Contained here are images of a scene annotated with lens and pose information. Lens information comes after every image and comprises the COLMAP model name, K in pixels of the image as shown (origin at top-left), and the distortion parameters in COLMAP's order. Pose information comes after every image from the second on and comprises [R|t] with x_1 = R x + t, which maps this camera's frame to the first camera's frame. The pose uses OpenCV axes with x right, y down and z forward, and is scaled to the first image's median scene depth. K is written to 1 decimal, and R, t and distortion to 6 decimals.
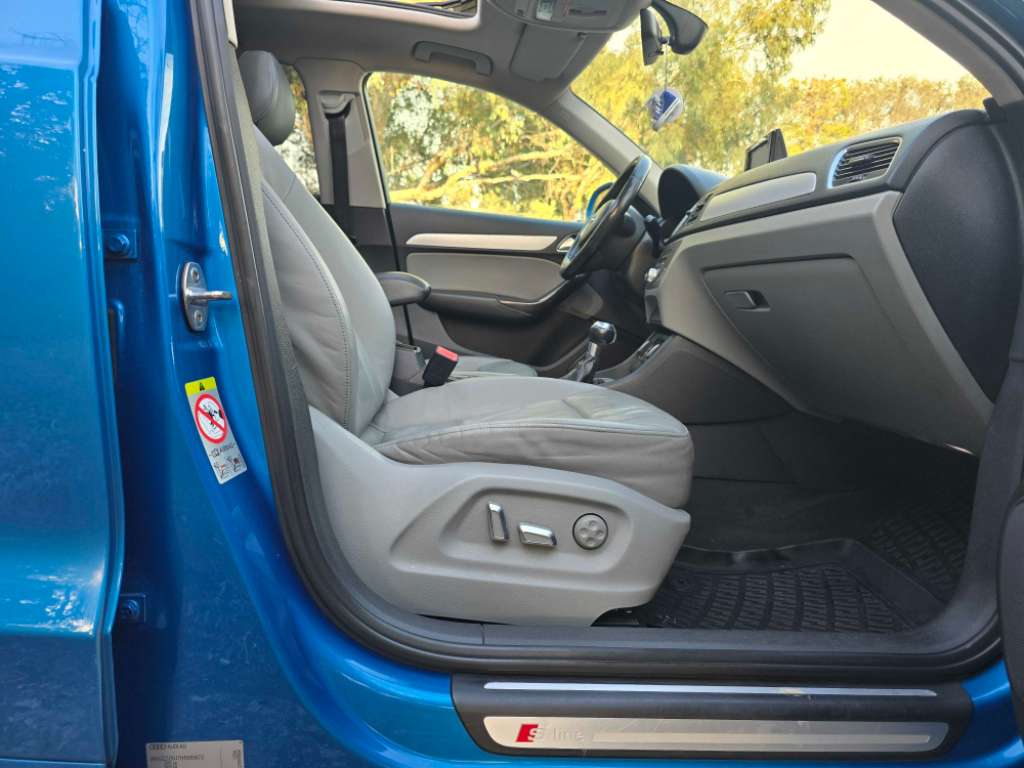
lens RADIAL K [[692.2, 0, 512.8], [0, 692.2, 383.7], [0, 0, 1]] dist [0.061417, -0.039084]
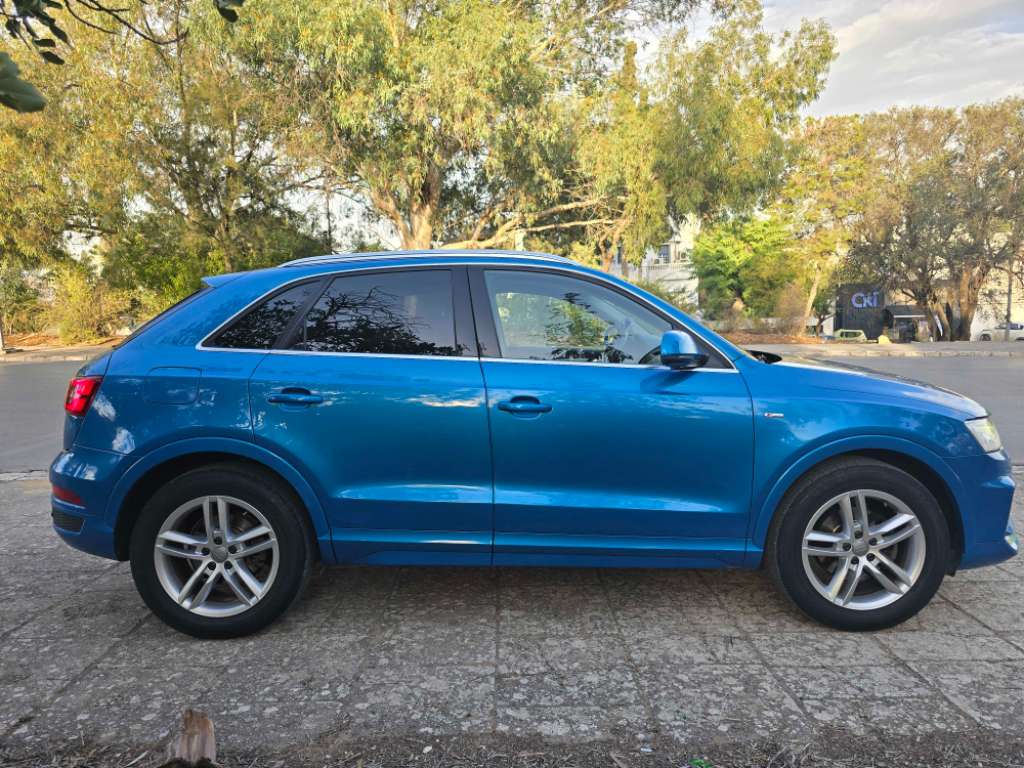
lens RADIAL K [[692.2, 0, 509.6], [0, 692.2, 381.3], [0, 0, 1]] dist [0.061417, -0.039084]
pose [[0.996258, -0.047527, -0.072185, -0.004496], [0.045502, 0.998530, -0.029450, -0.015598], [0.073479, 0.026056, 0.996956, -0.120208]]
